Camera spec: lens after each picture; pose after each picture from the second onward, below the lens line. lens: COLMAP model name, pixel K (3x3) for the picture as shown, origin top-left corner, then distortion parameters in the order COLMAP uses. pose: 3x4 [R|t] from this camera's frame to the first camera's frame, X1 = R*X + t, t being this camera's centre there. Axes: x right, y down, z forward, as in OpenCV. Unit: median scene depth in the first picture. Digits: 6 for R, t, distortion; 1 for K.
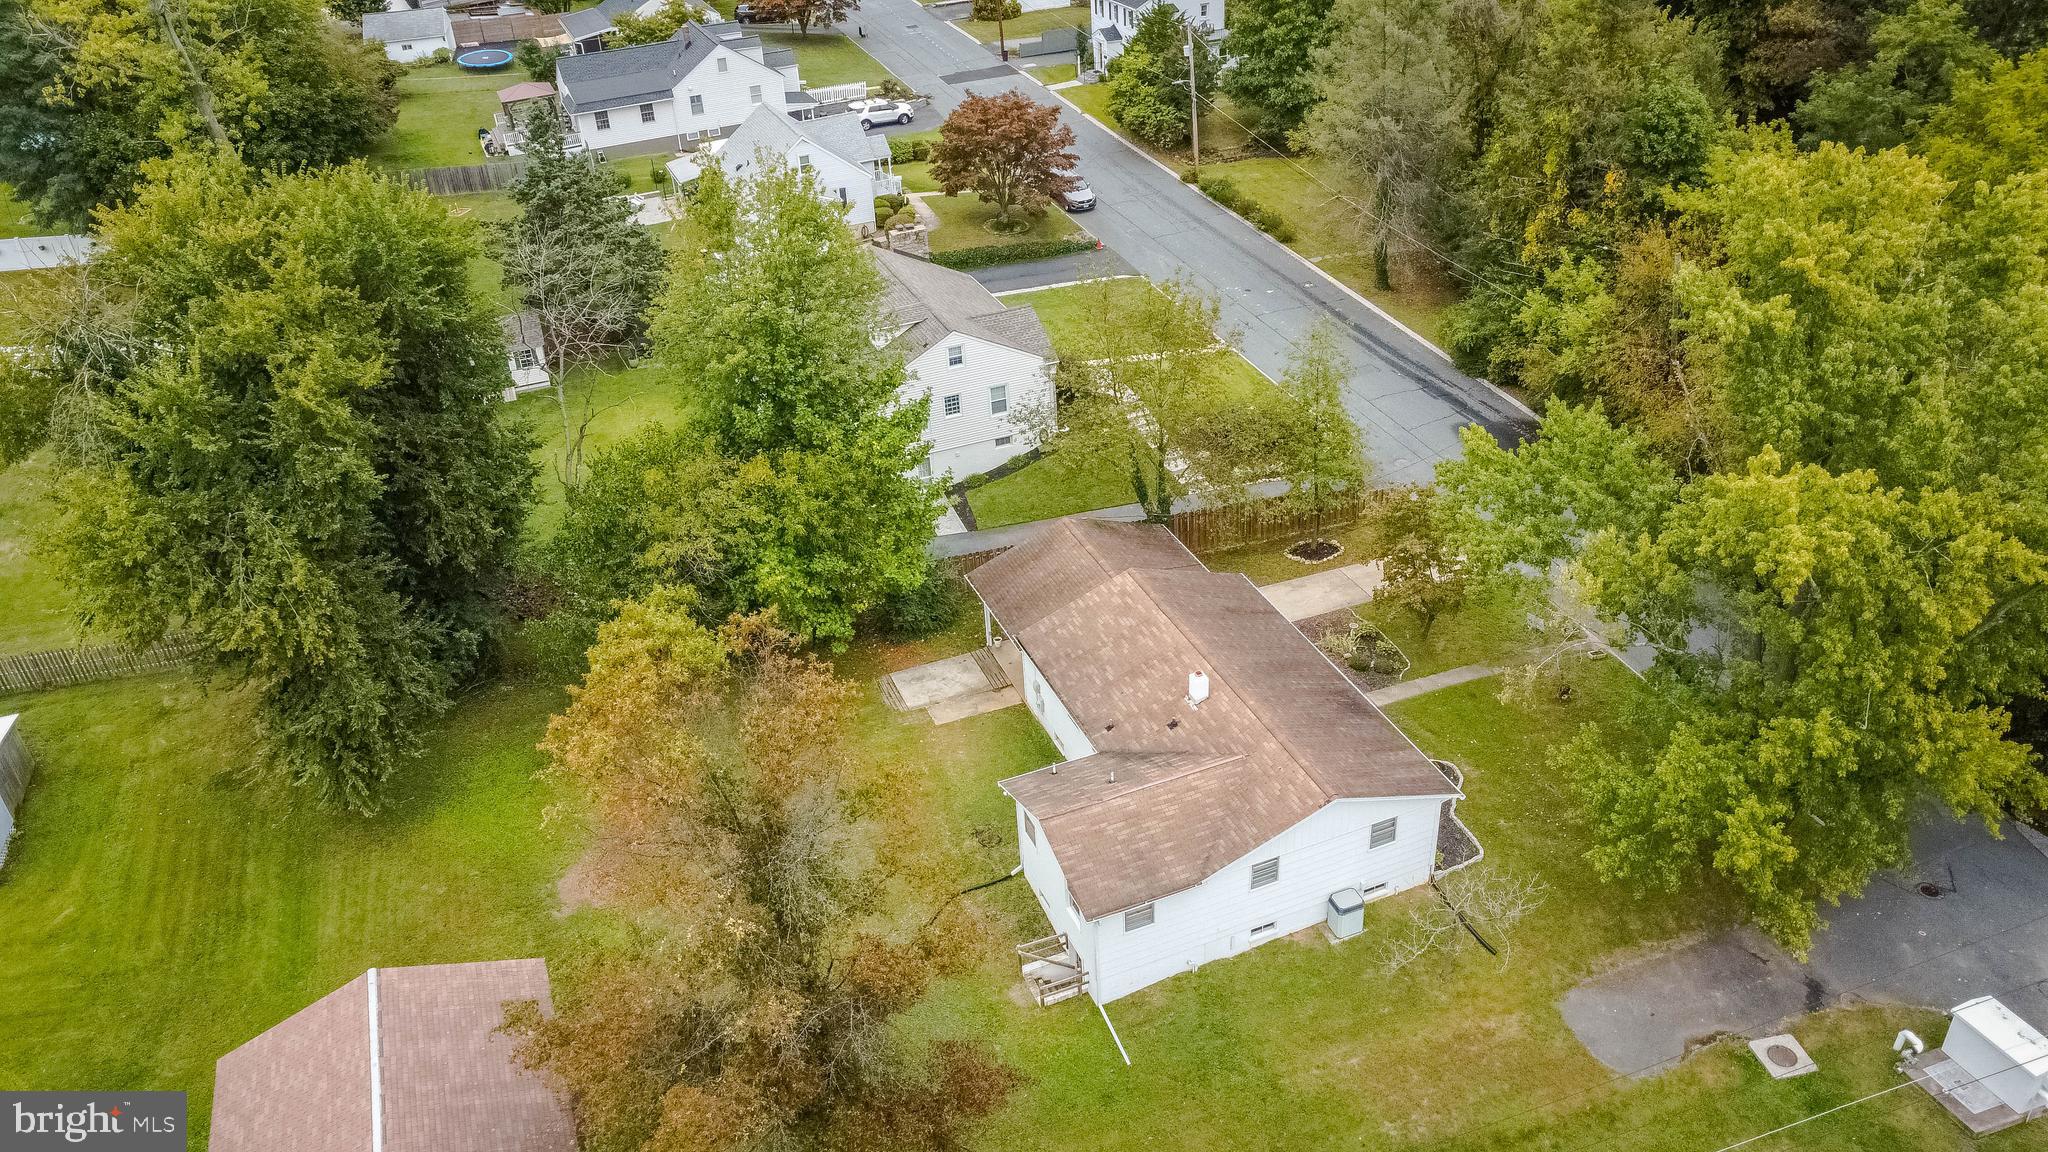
lens RADIAL K [[1521.8, 0, 1004.2], [0, 1521.8, 549.2], [0, 0, 1]] dist [-0.135155, 0.207358]
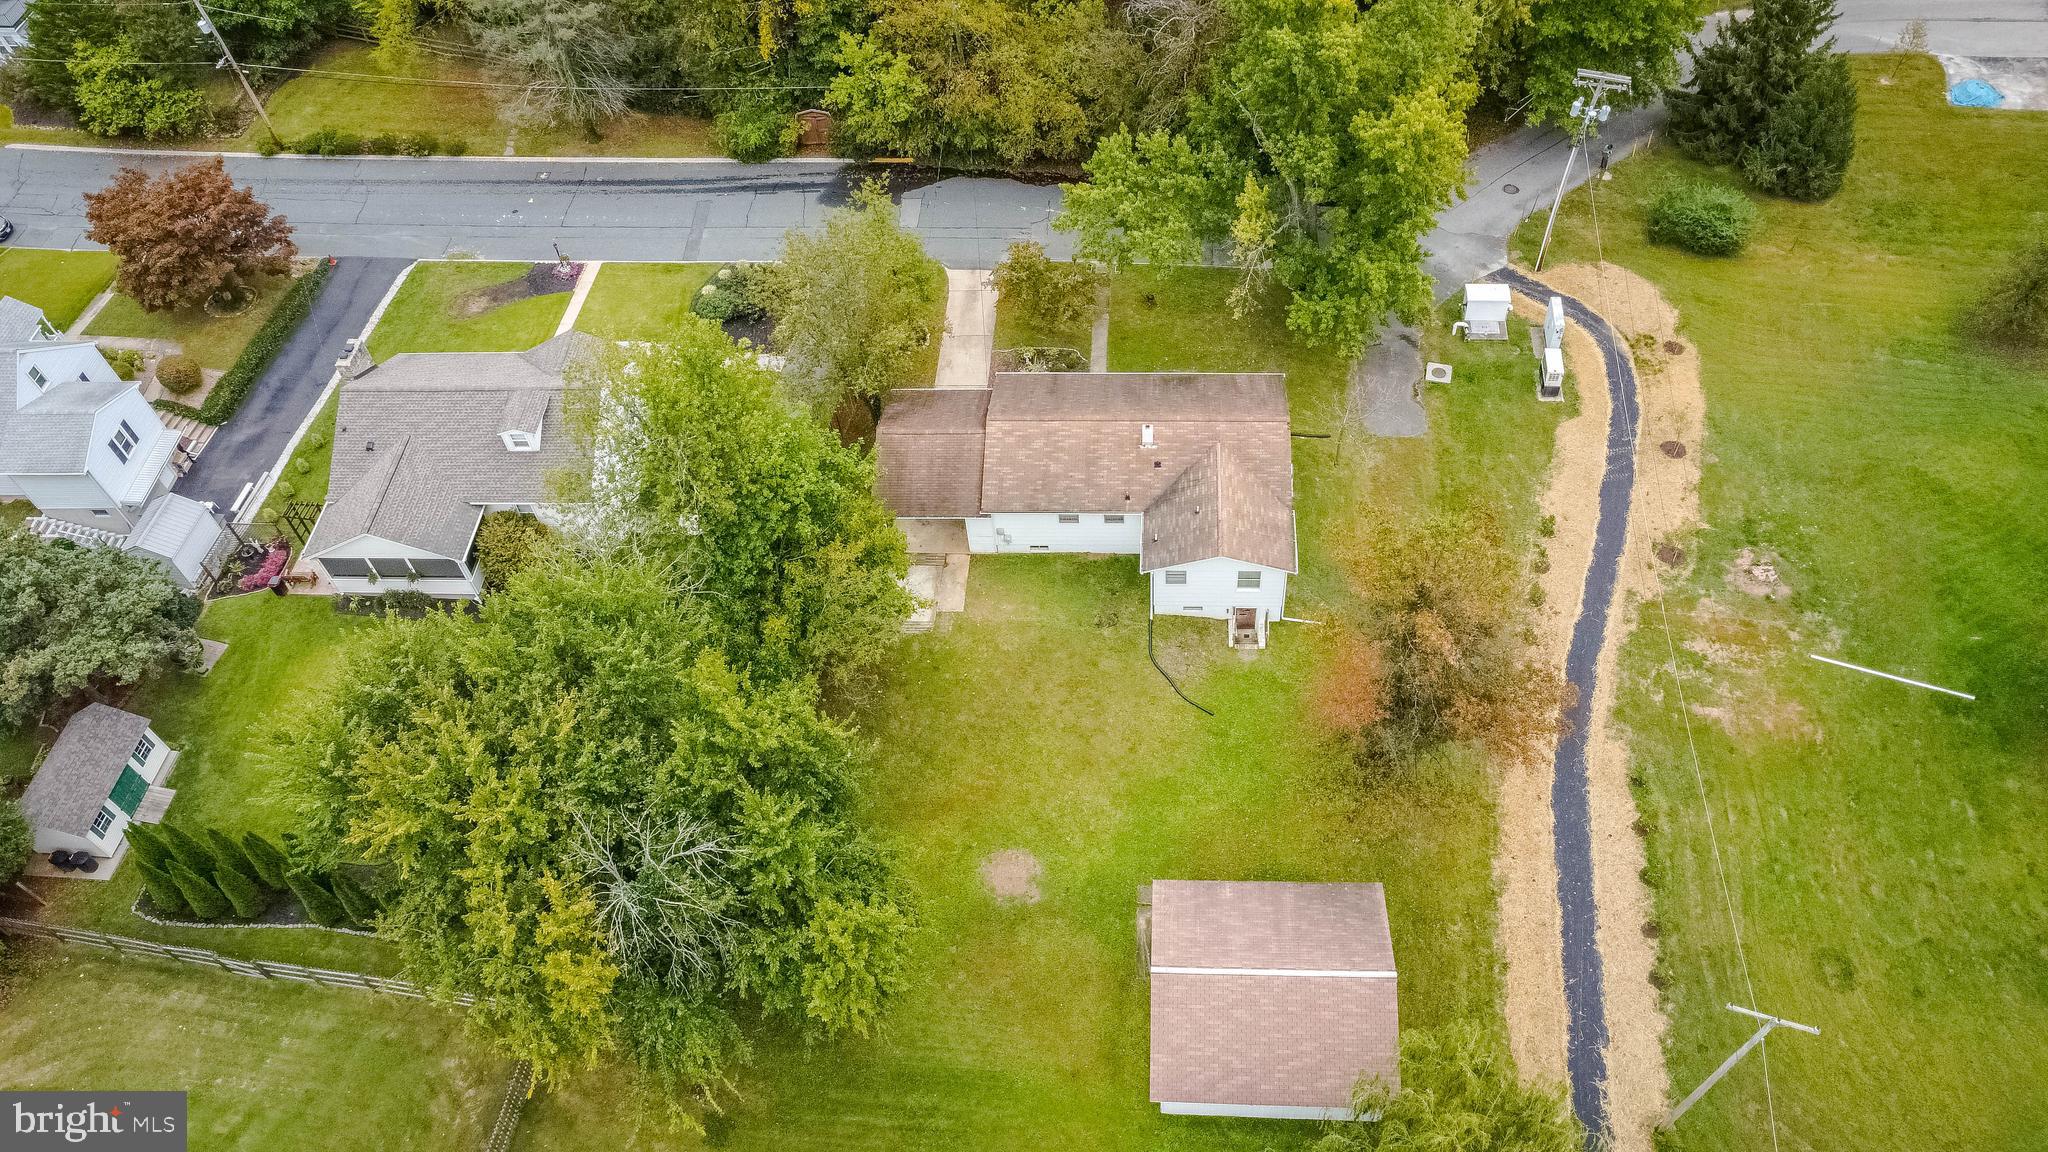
lens RADIAL K [[1496.4, 0, 1007.5], [0, 1496.4, 576.7], [0, 0, 1]] dist [-0.108631, 0.167234]
pose [[0.432399, -0.688728, 0.581966, -0.649940], [0.505439, 0.719625, 0.476101, -0.424983], [-0.746701, 0.088283, 0.659275, 0.125291]]
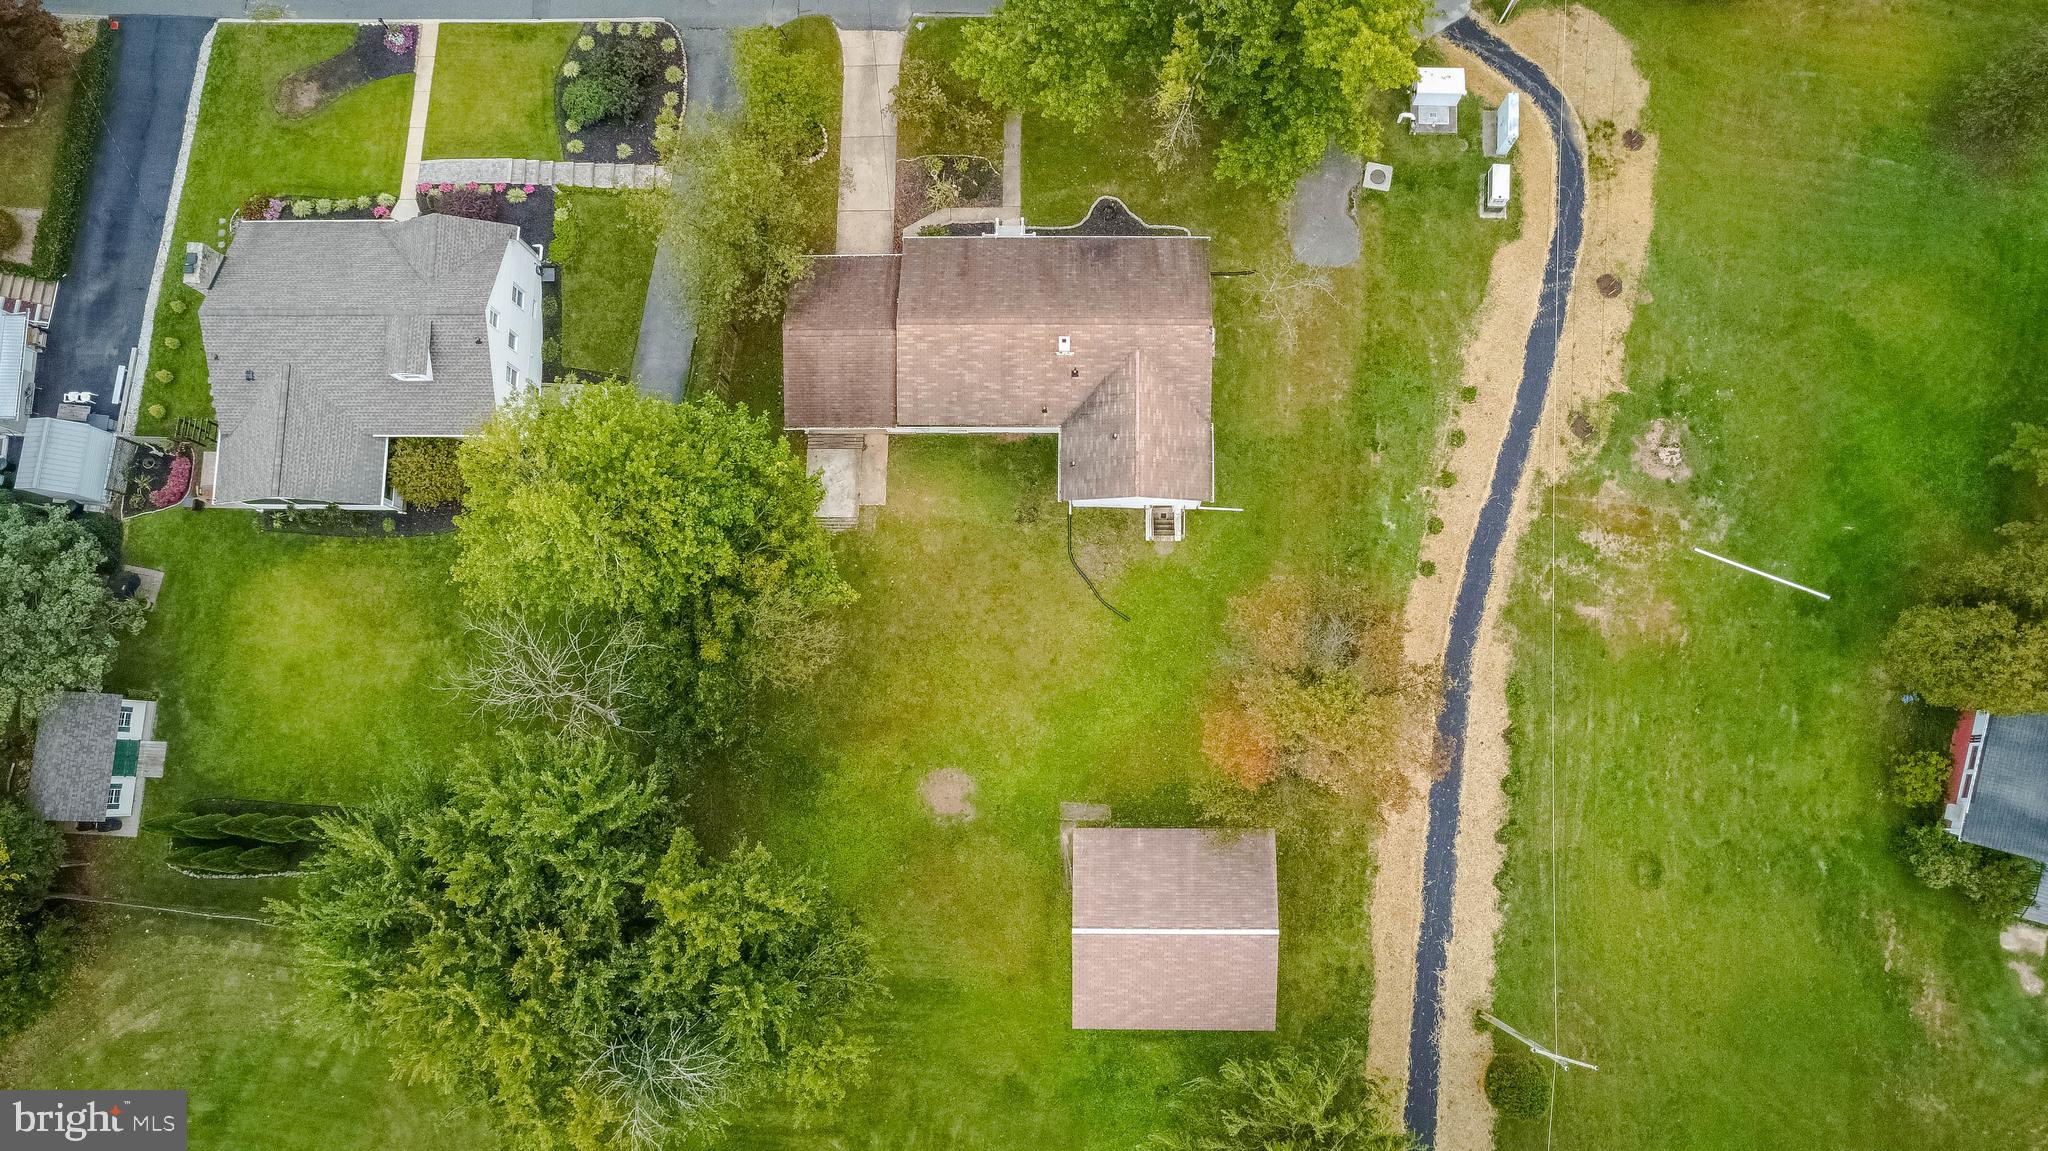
lens RADIAL K [[1543.0, 0, 1006.2], [0, 1543.0, 577.0], [0, 0, 1]] dist [-0.119988, 0.186018]
pose [[0.378872, -0.908855, 0.174469, -0.254556], [0.504553, 0.360897, 0.784334, -0.737741], [-0.775811, -0.209133, 0.595299, 0.112166]]
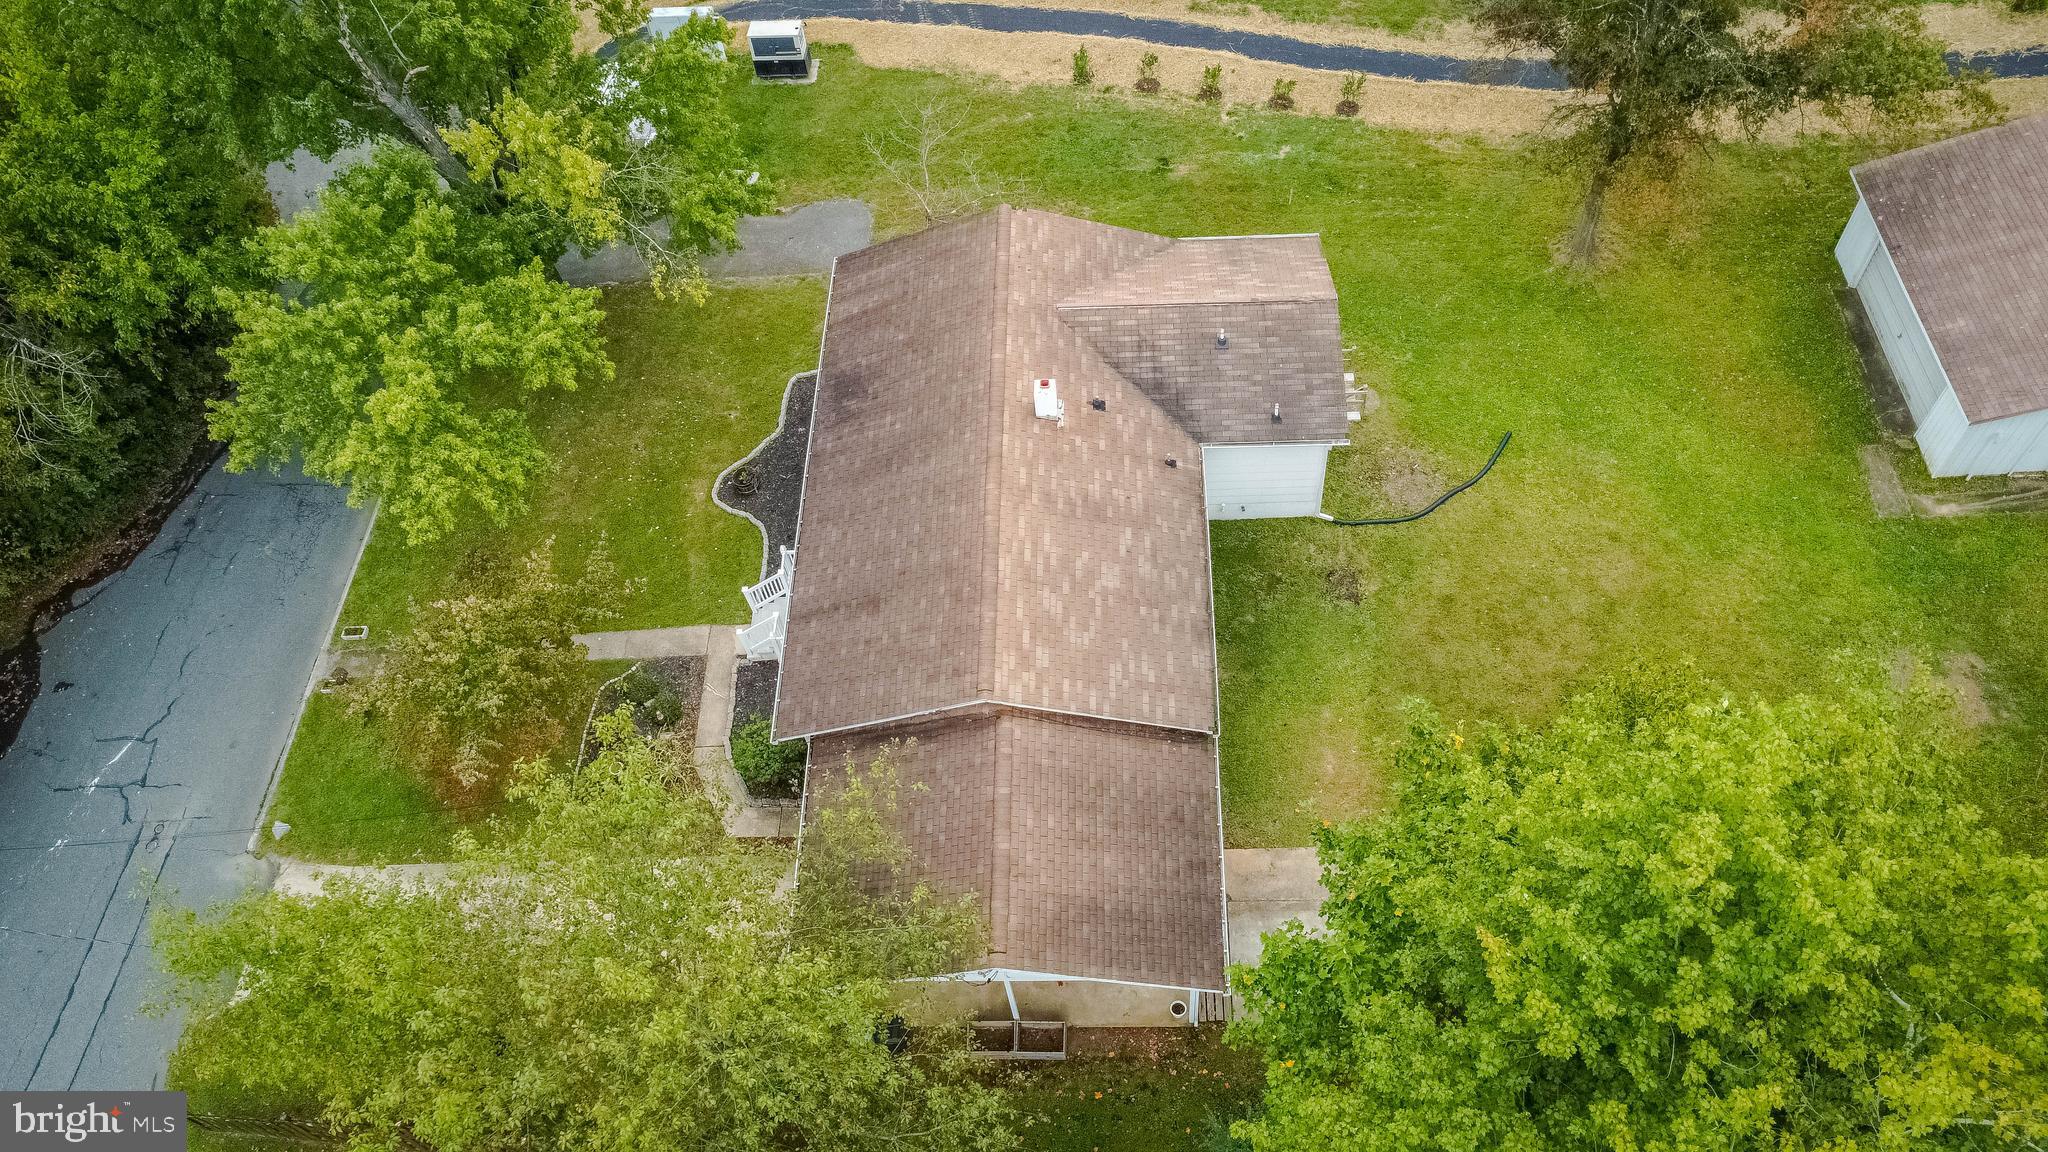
lens RADIAL K [[1521.8, 0, 1004.2], [0, 1521.8, 549.2], [0, 0, 1]] dist [-0.135155, 0.207358]
pose [[-0.912883, -0.228525, 0.338263, -0.081109], [0.319801, 0.114659, 0.940521, -0.429147], [-0.253718, 0.966762, -0.031588, 0.826963]]
